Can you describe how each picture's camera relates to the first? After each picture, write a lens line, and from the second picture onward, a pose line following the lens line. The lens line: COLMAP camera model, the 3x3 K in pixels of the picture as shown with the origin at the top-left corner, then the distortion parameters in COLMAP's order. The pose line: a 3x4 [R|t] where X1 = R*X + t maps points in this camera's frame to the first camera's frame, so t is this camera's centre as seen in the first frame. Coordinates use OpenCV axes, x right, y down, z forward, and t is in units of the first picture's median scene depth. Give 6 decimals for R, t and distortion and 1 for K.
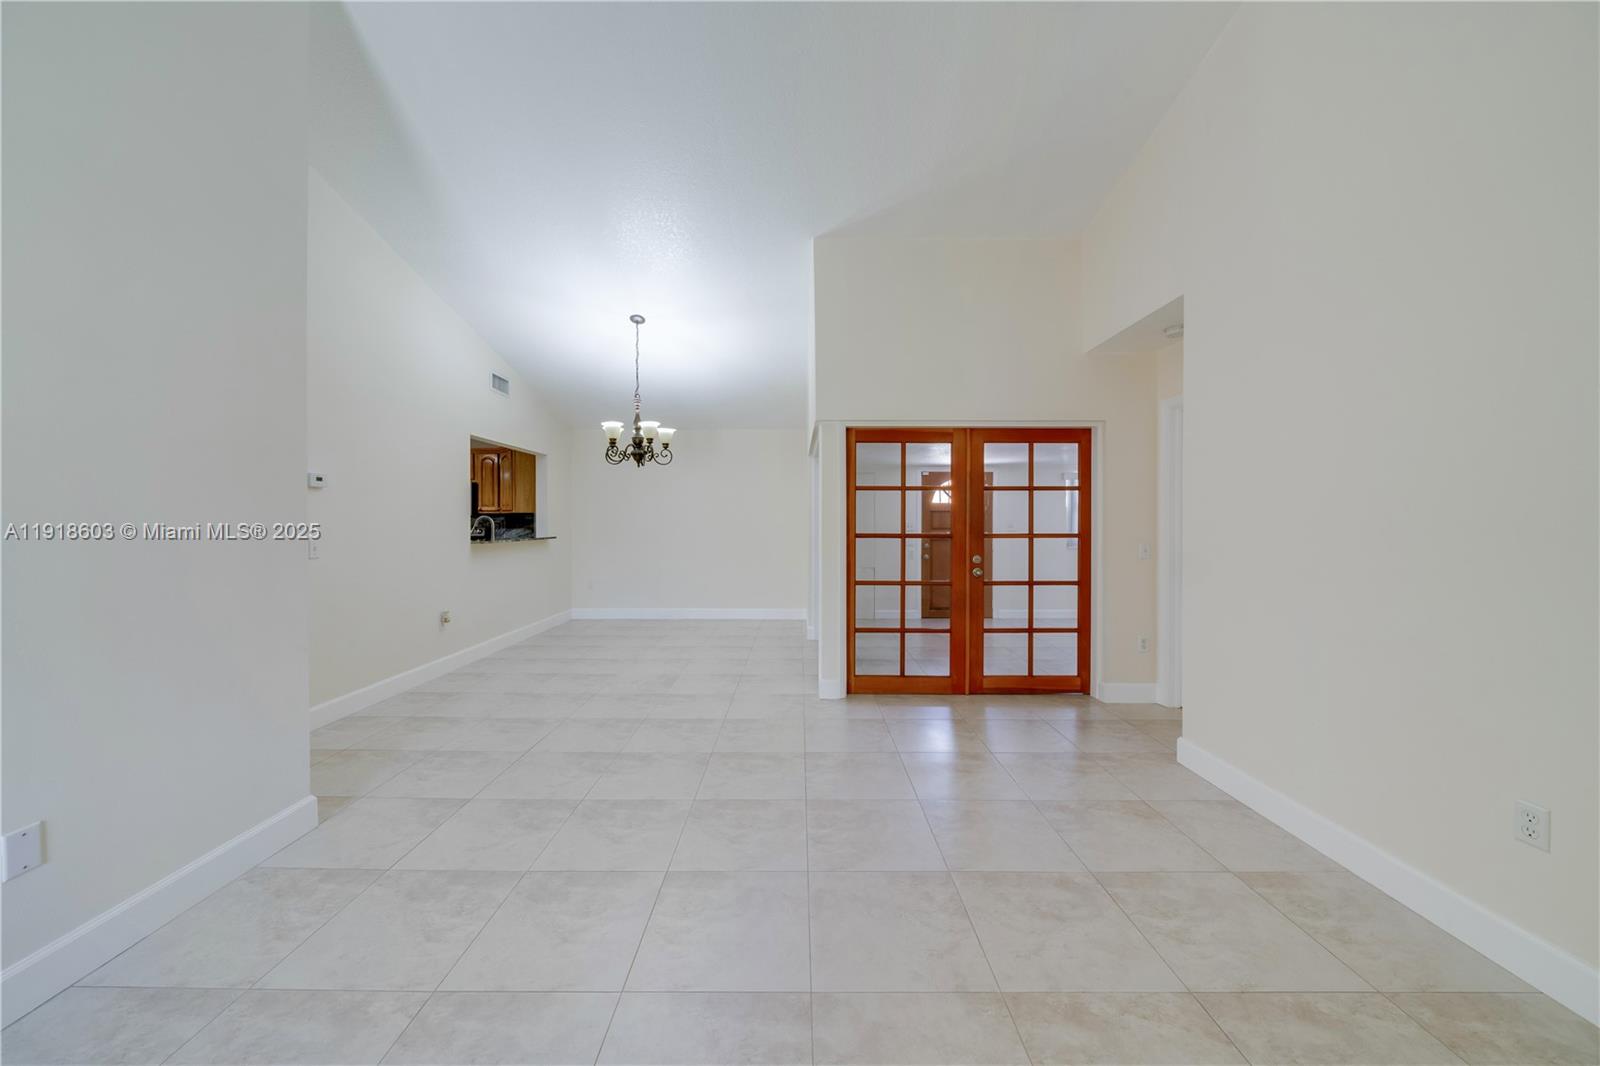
lens RADIAL K [[547.9, 0, 799.8], [0, 547.9, 526.3], [0, 0, 1]] dist [-0.001228, 0.000109]
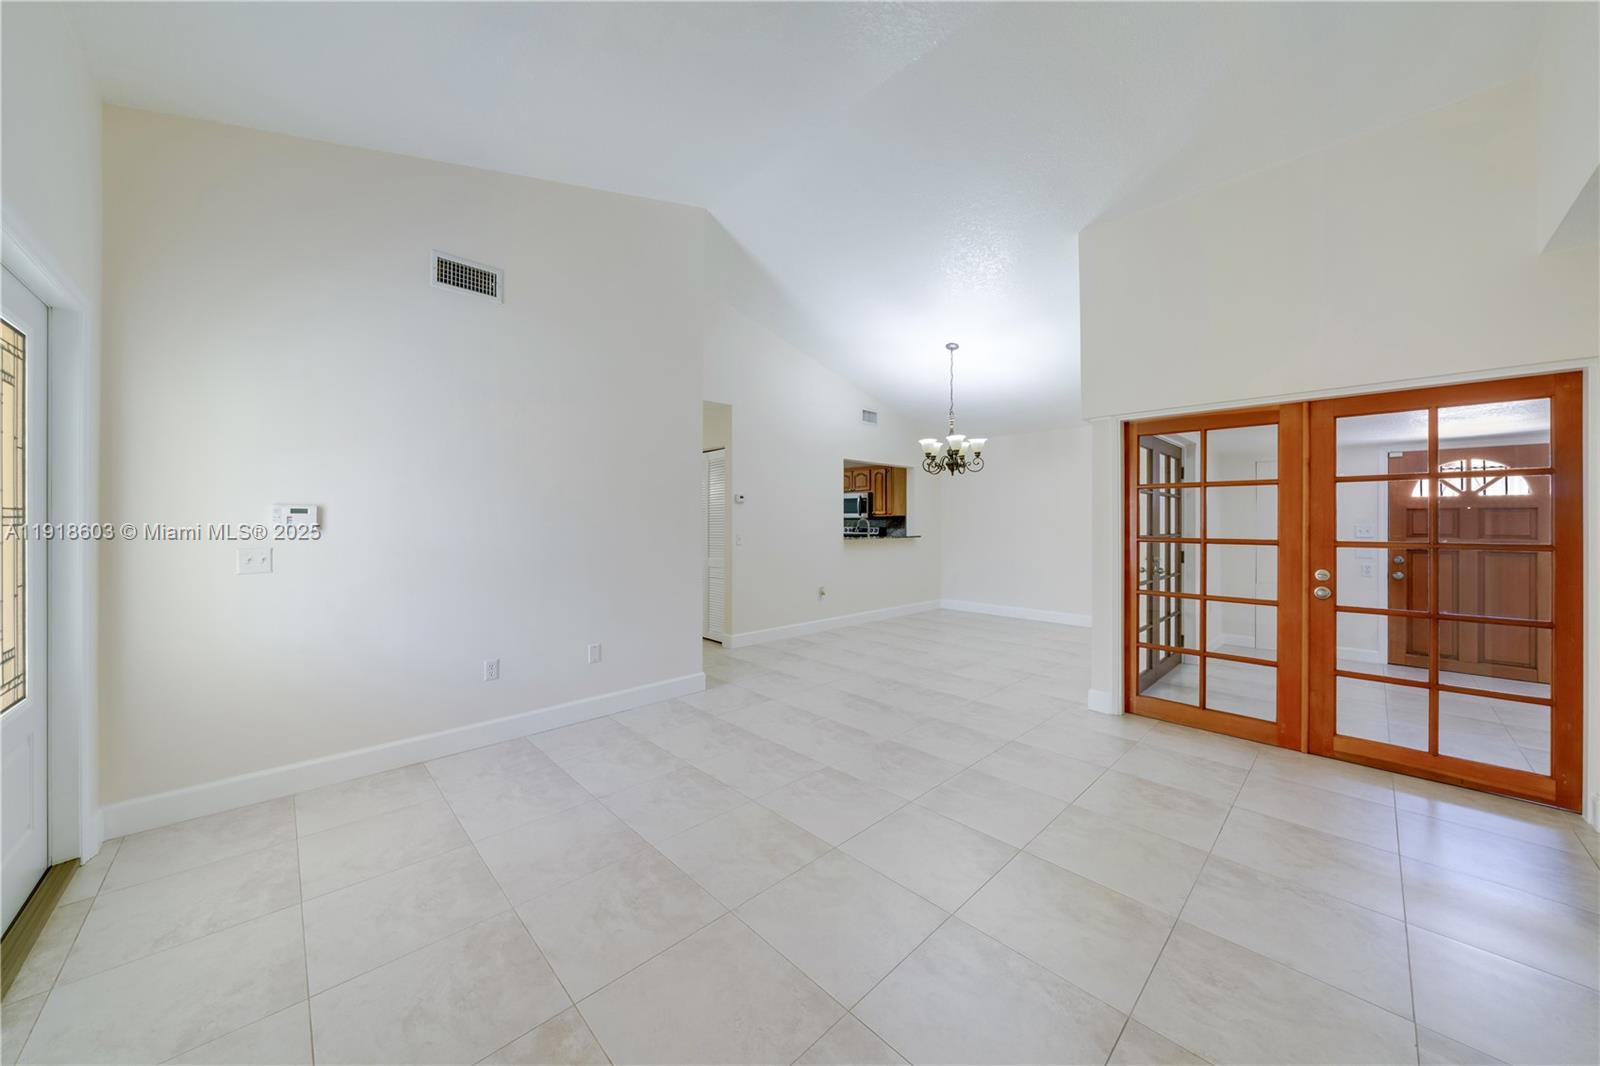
lens RADIAL K [[547.9, 0, 799.8], [0, 547.9, 526.3], [0, 0, 1]] dist [-0.001228, 0.000109]
pose [[0.700826, 0.006866, -0.713299, 0.353847], [-0.009207, 0.999957, 0.000579, -0.000344], [0.713273, 0.006162, 0.700860, -0.031397]]
